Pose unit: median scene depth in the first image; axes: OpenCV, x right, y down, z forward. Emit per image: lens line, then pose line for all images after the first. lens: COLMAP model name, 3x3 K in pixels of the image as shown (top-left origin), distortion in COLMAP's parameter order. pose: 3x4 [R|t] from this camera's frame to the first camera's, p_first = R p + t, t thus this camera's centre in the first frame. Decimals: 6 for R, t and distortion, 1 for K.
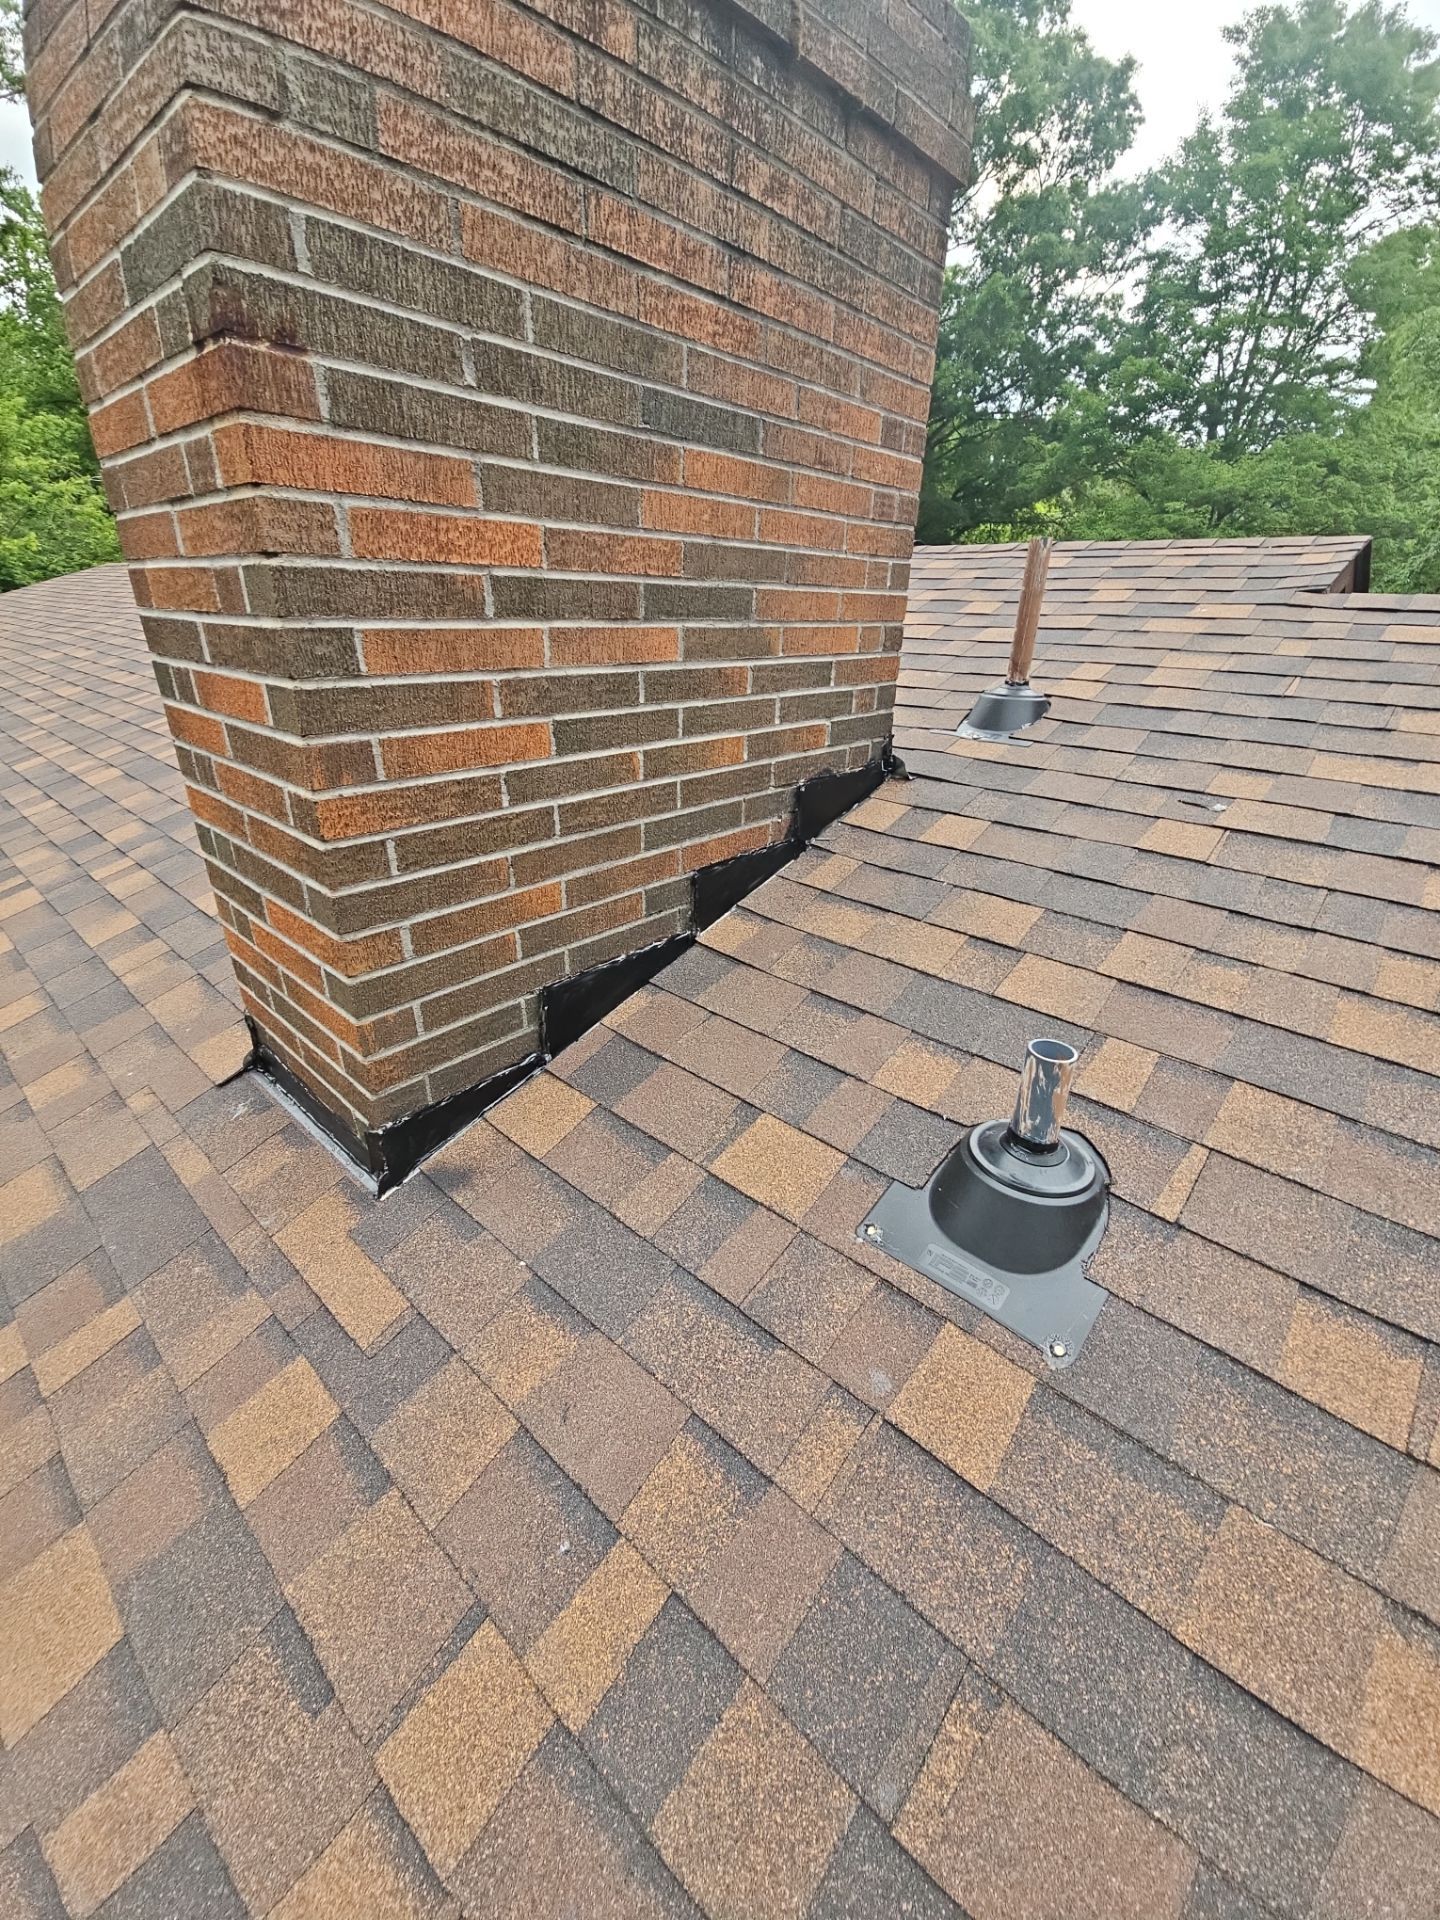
lens RADIAL K [[781.2, 0, 717.6], [0, 781.2, 963.3], [0, 0, 1]] dist [0.010605, -0.008631]
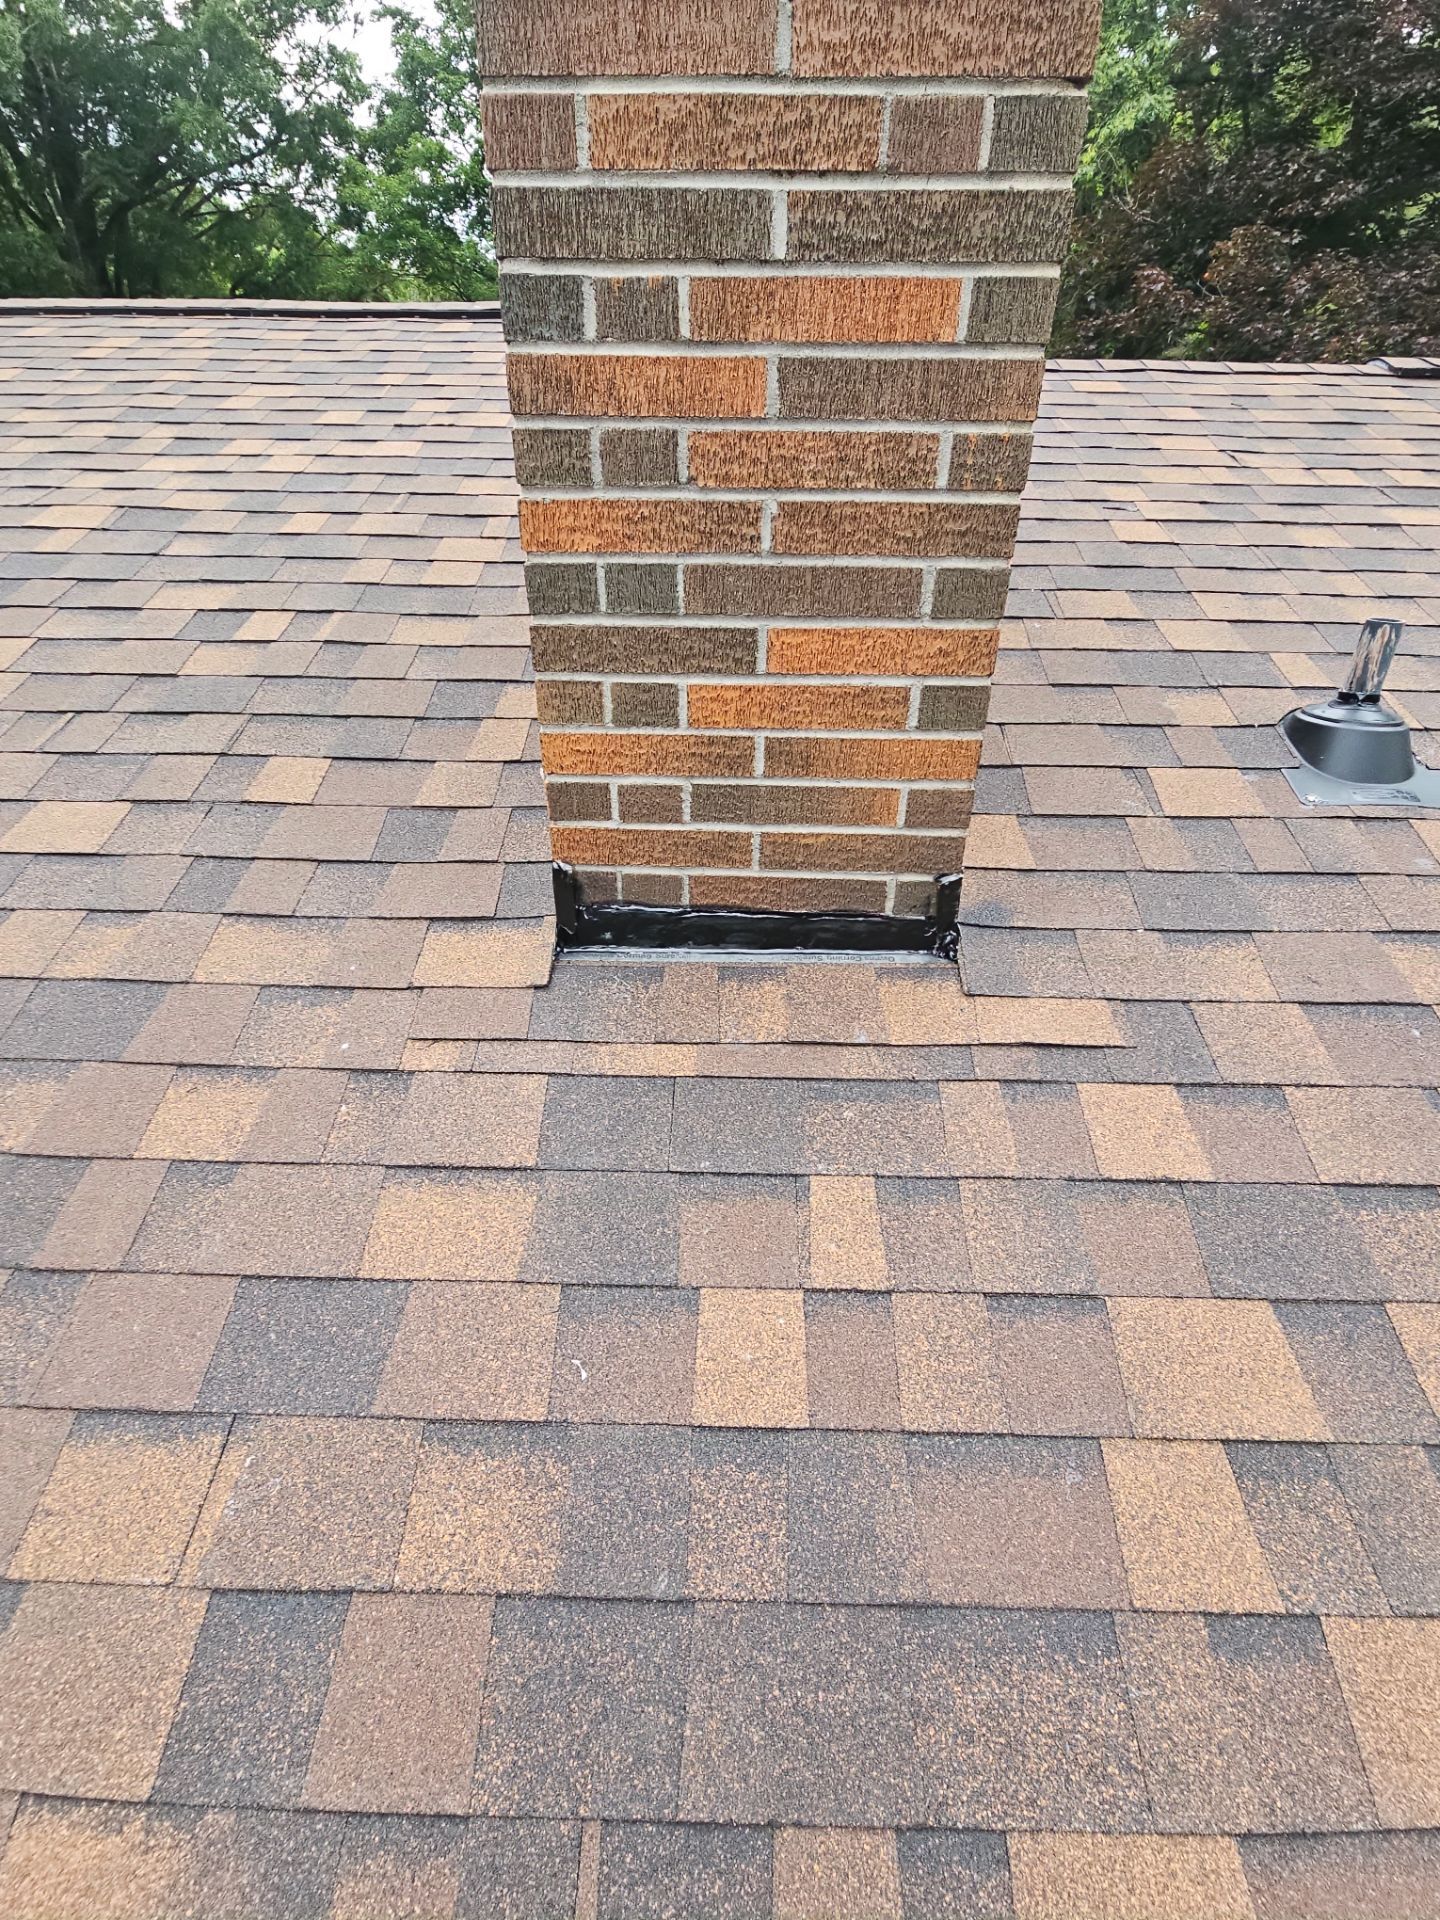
lens RADIAL K [[781.2, 0, 717.6], [0, 781.2, 963.3], [0, 0, 1]] dist [0.010605, -0.008631]
pose [[0.766987, -0.360355, 0.530918, -1.032038], [0.269846, 0.931831, 0.242639, 0.006035], [-0.582162, -0.042835, 0.811943, 0.372147]]
